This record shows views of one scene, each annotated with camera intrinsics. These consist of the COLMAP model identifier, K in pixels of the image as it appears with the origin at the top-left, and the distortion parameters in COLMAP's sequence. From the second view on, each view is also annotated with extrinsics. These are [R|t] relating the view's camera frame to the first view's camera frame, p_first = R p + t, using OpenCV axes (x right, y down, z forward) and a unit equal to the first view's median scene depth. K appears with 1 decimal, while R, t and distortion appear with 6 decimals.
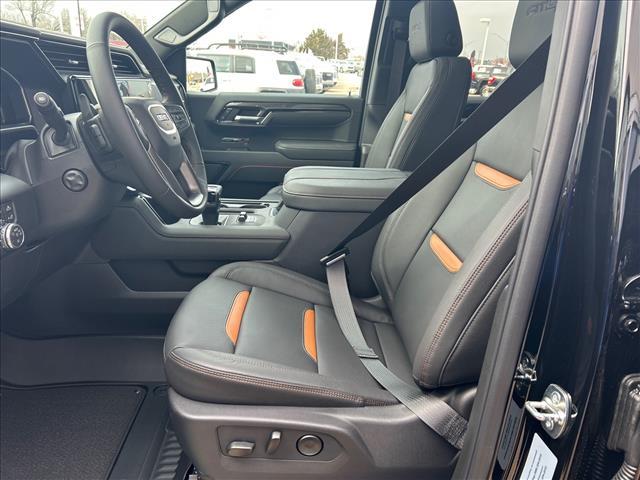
lens RADIAL K [[473.7, 0, 320.0], [0, 473.7, 240.0], [0, 0, 1]] dist [0.001777, 0.002291]
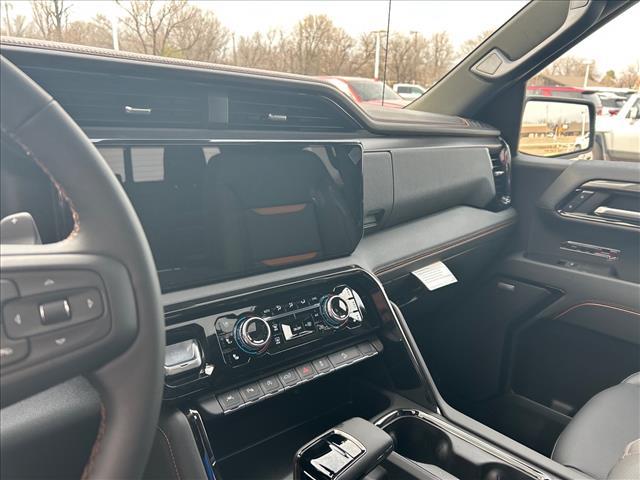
lens RADIAL K [[473.7, 0, 320.0], [0, 473.7, 240.0], [0, 0, 1]] dist [0.001777, 0.002291]
pose [[0.628119, 0.188427, -0.754958, 0.028306], [-0.262779, 0.964603, 0.022122, -0.159895], [0.732403, 0.184492, 0.655400, 0.451552]]
